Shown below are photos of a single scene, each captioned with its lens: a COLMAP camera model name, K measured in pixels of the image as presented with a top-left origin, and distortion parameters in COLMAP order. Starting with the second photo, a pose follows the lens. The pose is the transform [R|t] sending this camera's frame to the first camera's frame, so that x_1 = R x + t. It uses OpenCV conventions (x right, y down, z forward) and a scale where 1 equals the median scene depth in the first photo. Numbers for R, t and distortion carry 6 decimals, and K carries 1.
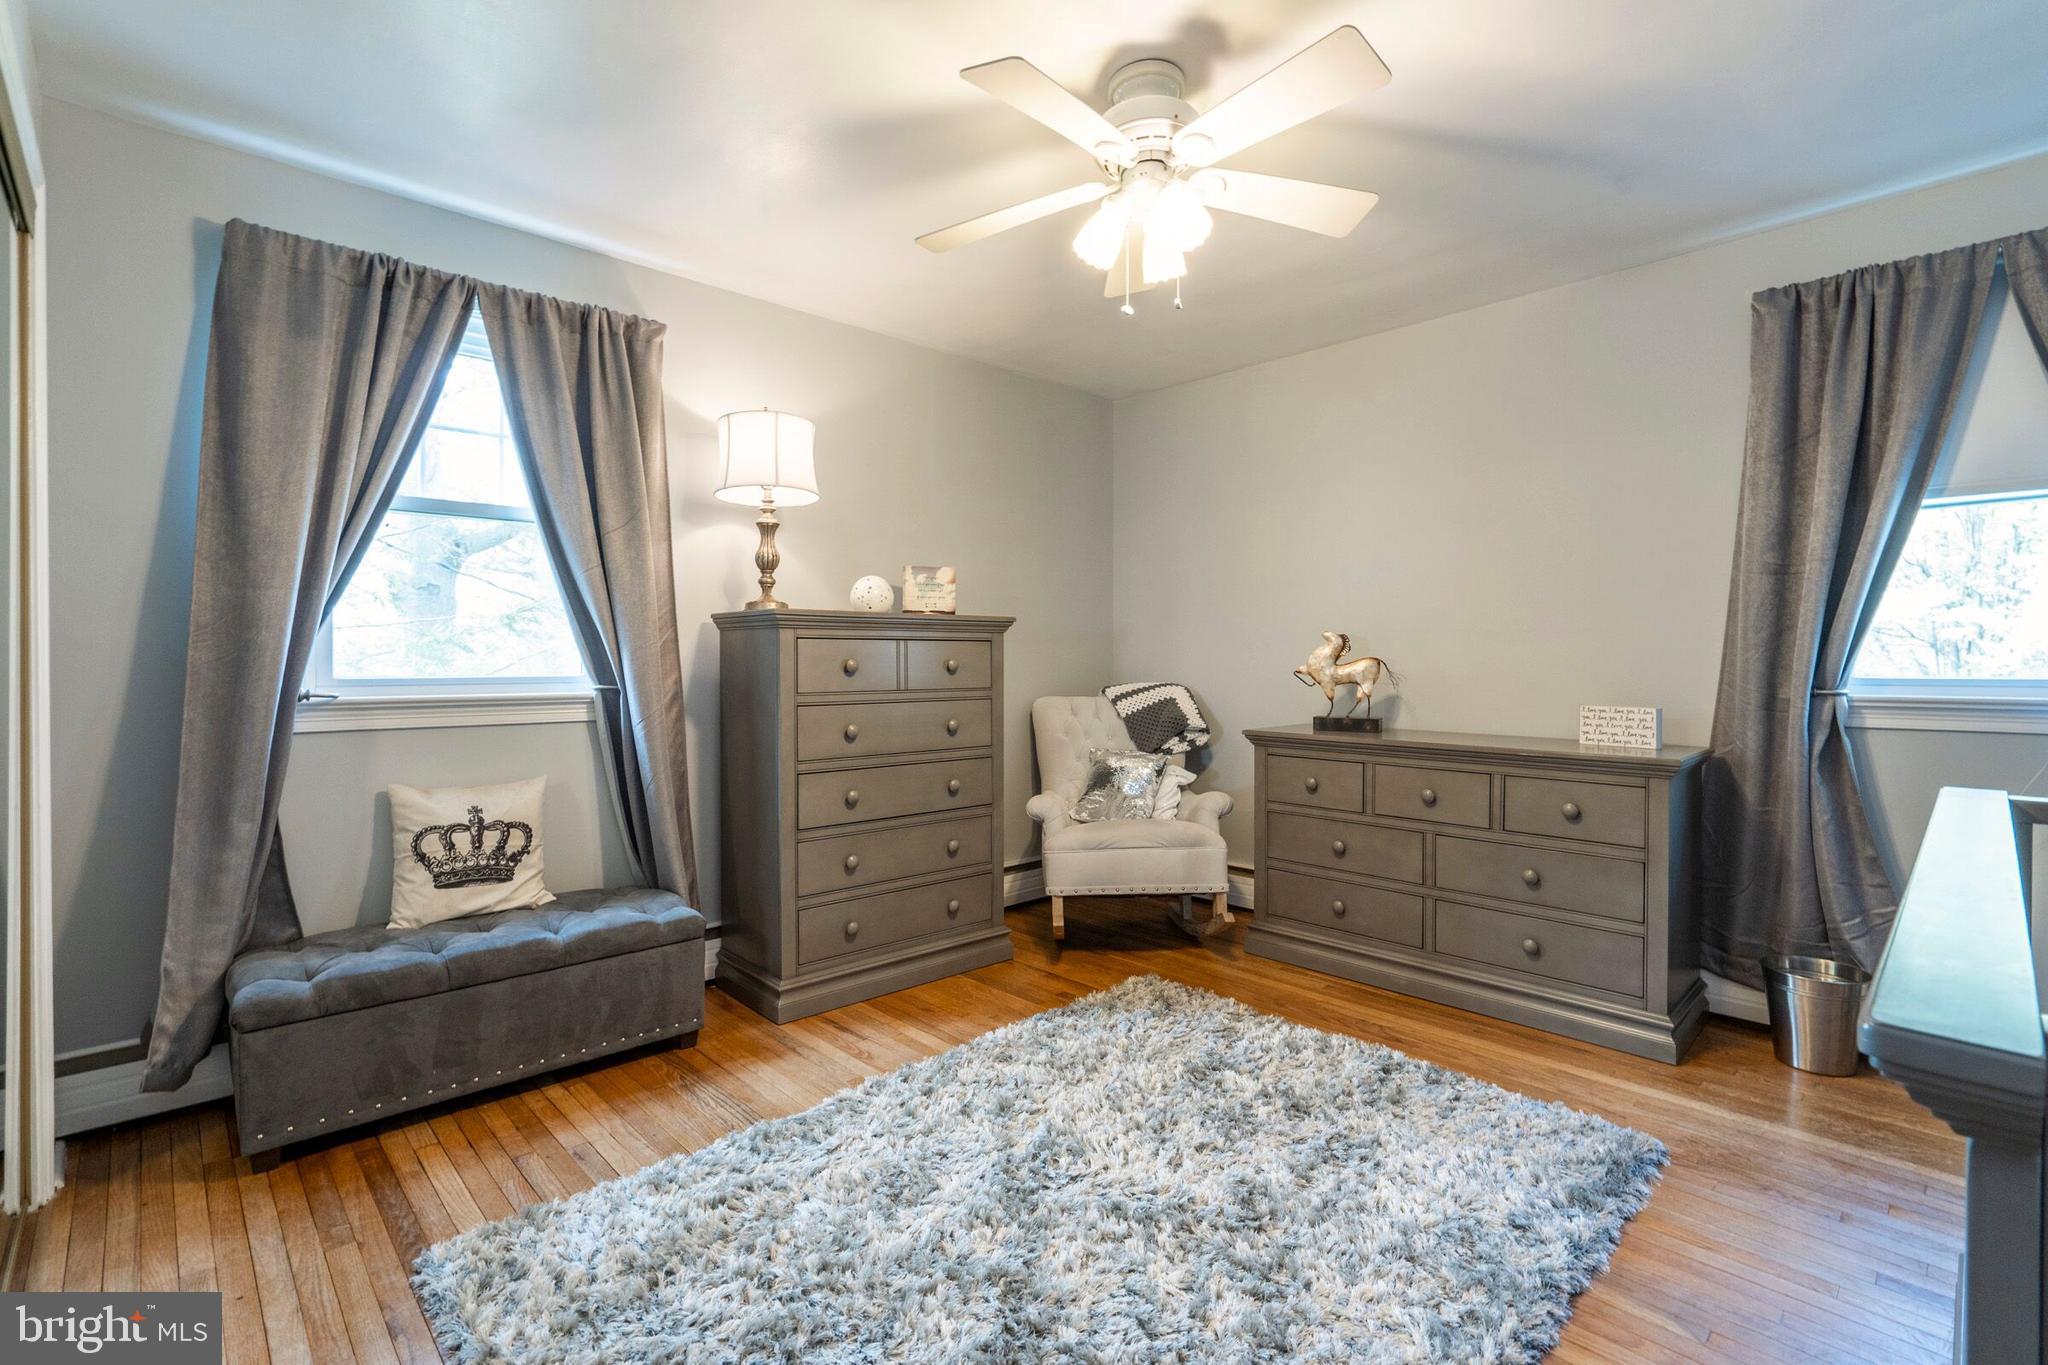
lens RADIAL K [[940.5, 0, 1030.5], [0, 940.5, 674.5], [0, 0, 1]] dist [0.000067, 0.000184]
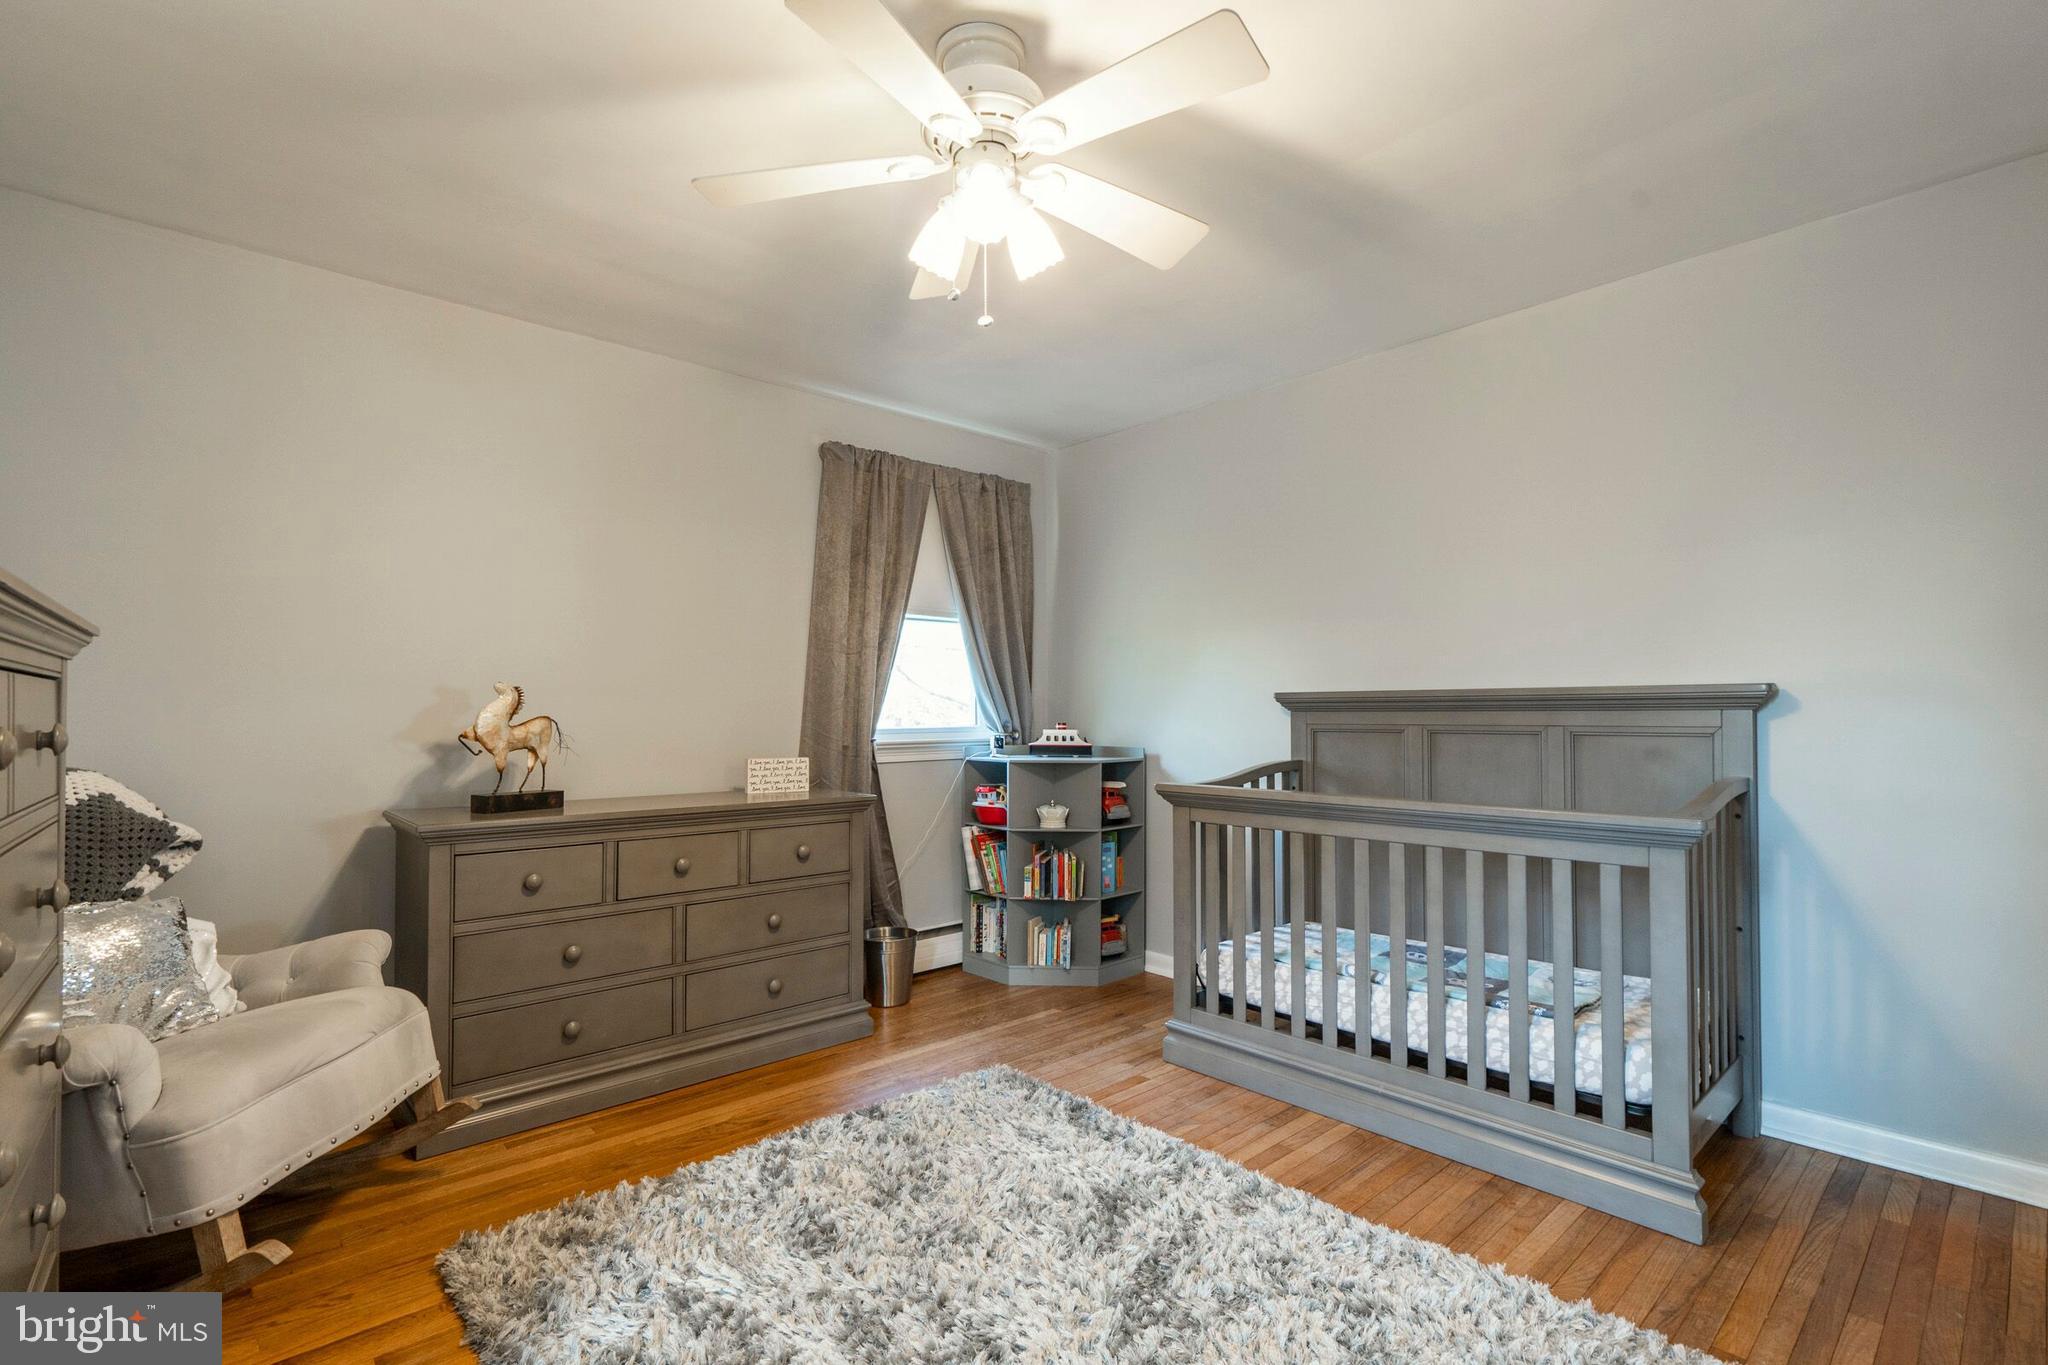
lens RADIAL K [[940.5, 0, 1030.6], [0, 940.5, 696.7], [0, 0, 1]] dist [0.000067, 0.000184]
pose [[0.015439, 0.010053, 0.999830, -0.498876], [0.010011, 0.999898, -0.010209, -0.025038], [-0.999831, 0.010167, 0.015337, 0.633672]]
